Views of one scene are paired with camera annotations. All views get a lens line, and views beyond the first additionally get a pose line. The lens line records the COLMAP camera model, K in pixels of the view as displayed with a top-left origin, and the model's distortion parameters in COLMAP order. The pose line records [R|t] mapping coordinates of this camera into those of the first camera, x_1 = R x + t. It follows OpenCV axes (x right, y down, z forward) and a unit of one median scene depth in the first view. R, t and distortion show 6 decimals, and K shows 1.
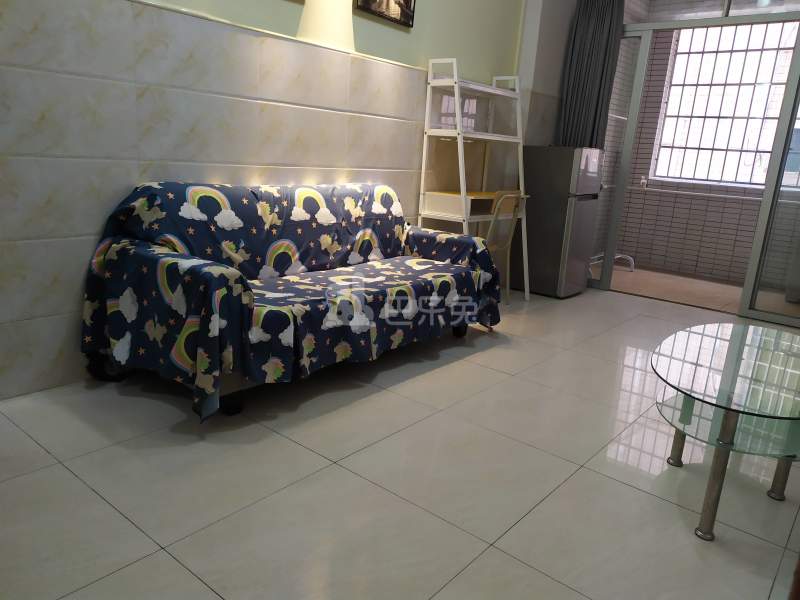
lens RADIAL K [[601.9, 0, 399.5], [0, 601.9, 297.8], [0, 0, 1]] dist [0.052847, 0.002000]
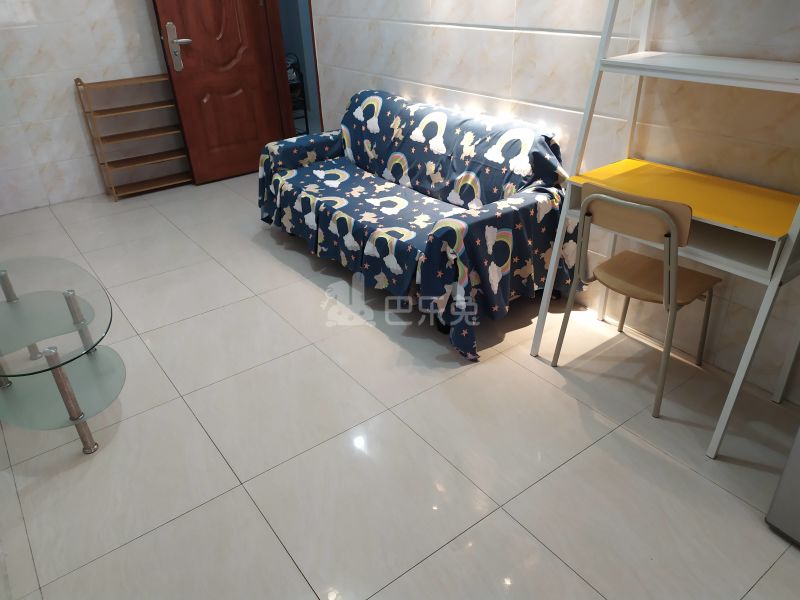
lens RADIAL K [[601.9, 0, 399.4], [0, 601.9, 302.4], [0, 0, 1]] dist [0.052847, 0.002000]
pose [[-0.248940, 0.419601, -0.872905, 0.872233], [-0.209422, 0.856636, 0.471505, -0.366006], [0.945606, 0.300182, -0.125377, 1.125285]]
